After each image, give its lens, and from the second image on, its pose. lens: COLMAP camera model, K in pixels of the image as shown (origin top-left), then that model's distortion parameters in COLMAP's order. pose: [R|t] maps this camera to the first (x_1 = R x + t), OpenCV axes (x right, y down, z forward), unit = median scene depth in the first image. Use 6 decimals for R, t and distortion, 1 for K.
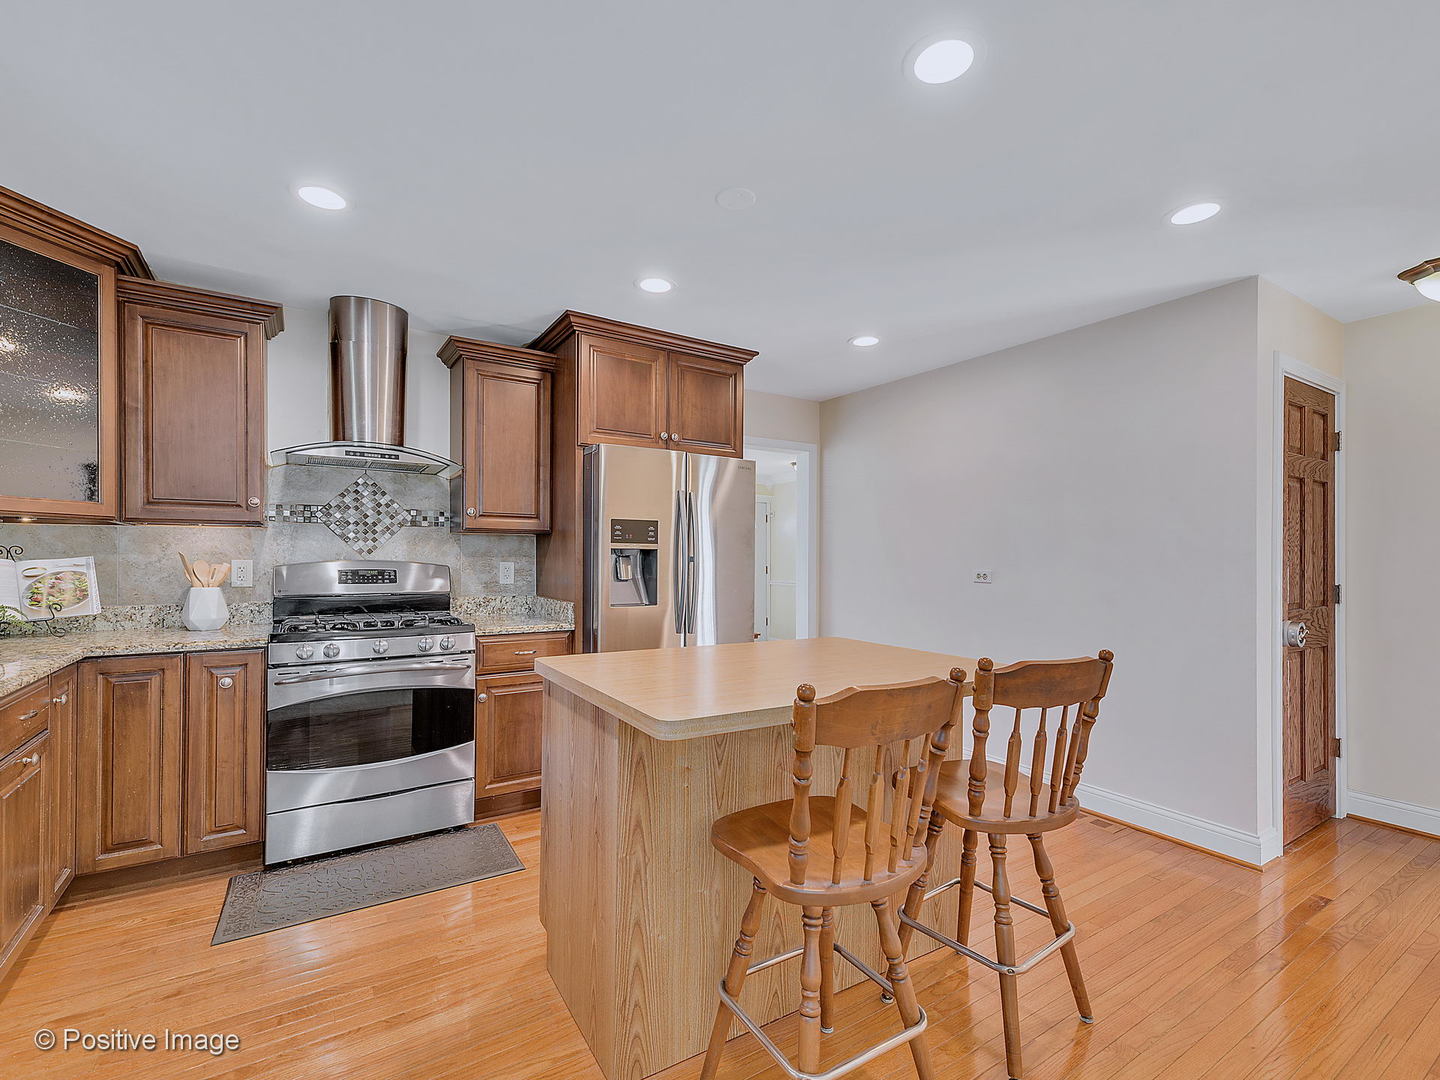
lens RADIAL K [[653.2, 0, 720.6], [0, 653.2, 557.4], [0, 0, 1]] dist [0.012181, -0.001457]
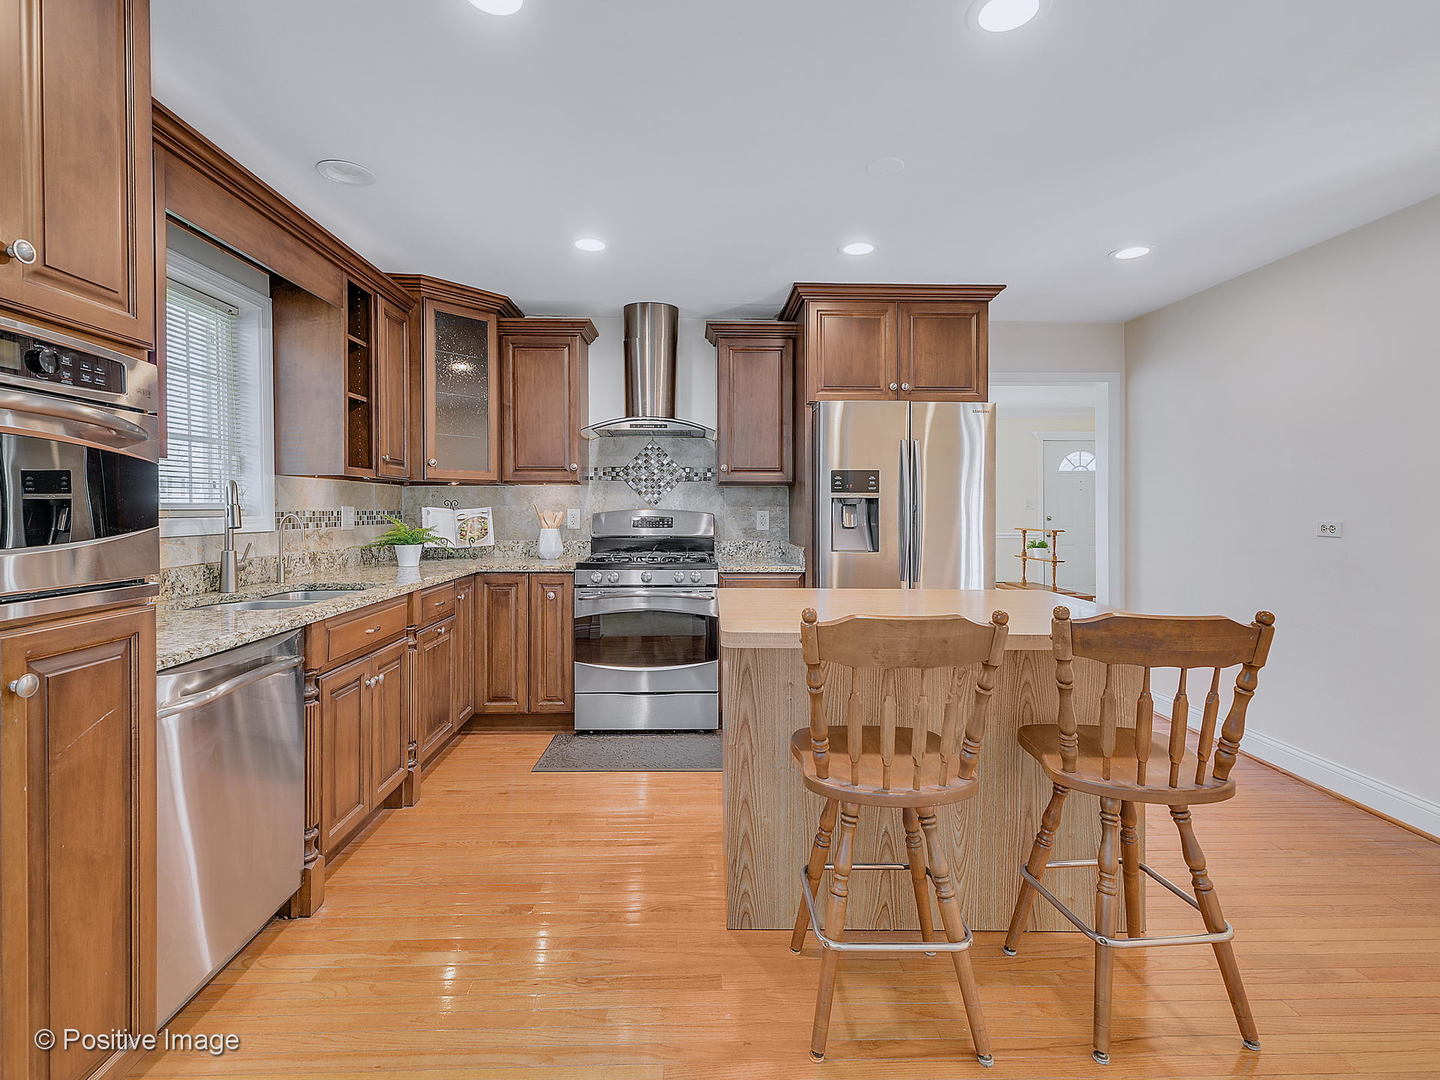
lens RADIAL K [[686.7, 0, 713.7], [0, 686.7, 510.5], [0, 0, 1]] dist [0.012198, -0.000752]
pose [[0.858070, -0.001913, -0.513528, 0.249219], [0.003764, 0.999990, 0.002564, 0.003678], [0.513518, -0.004133, 0.858069, -0.071210]]
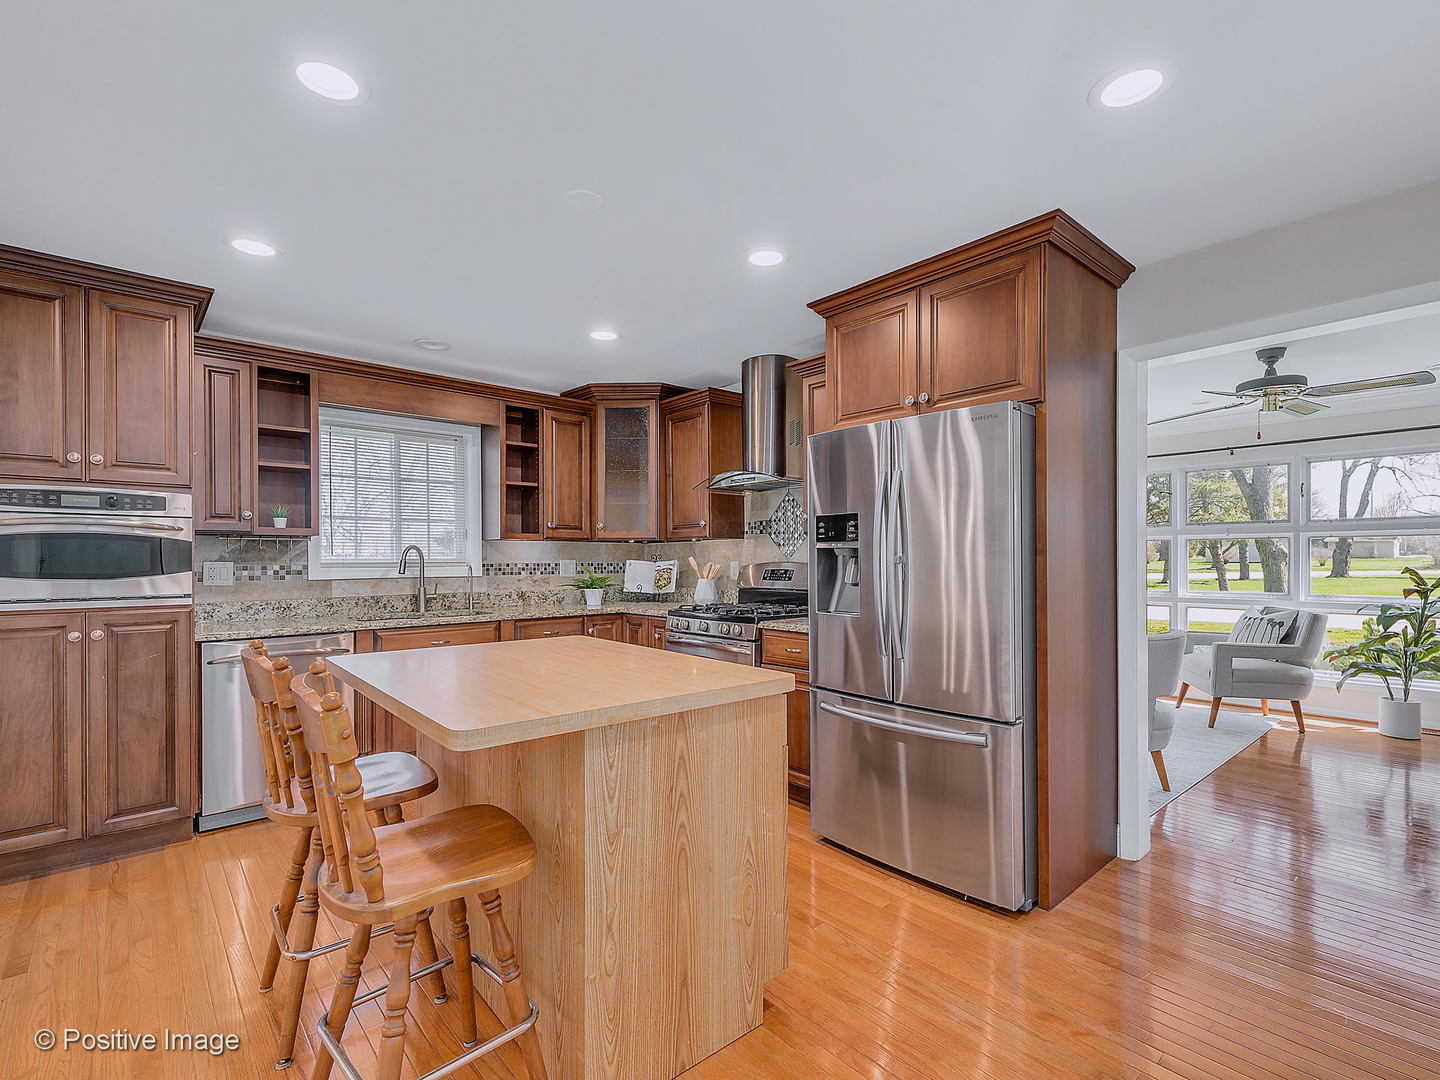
lens RADIAL K [[676.5, 0, 717.7], [0, 676.5, 560.8], [0, 0, 1]] dist [0.019935, 0.000458]
pose [[0.146486, -0.003328, -0.989207, 0.757325], [0.004867, 0.999985, -0.002643, 0.005526], [0.989201, -0.004427, 0.146500, 0.731180]]
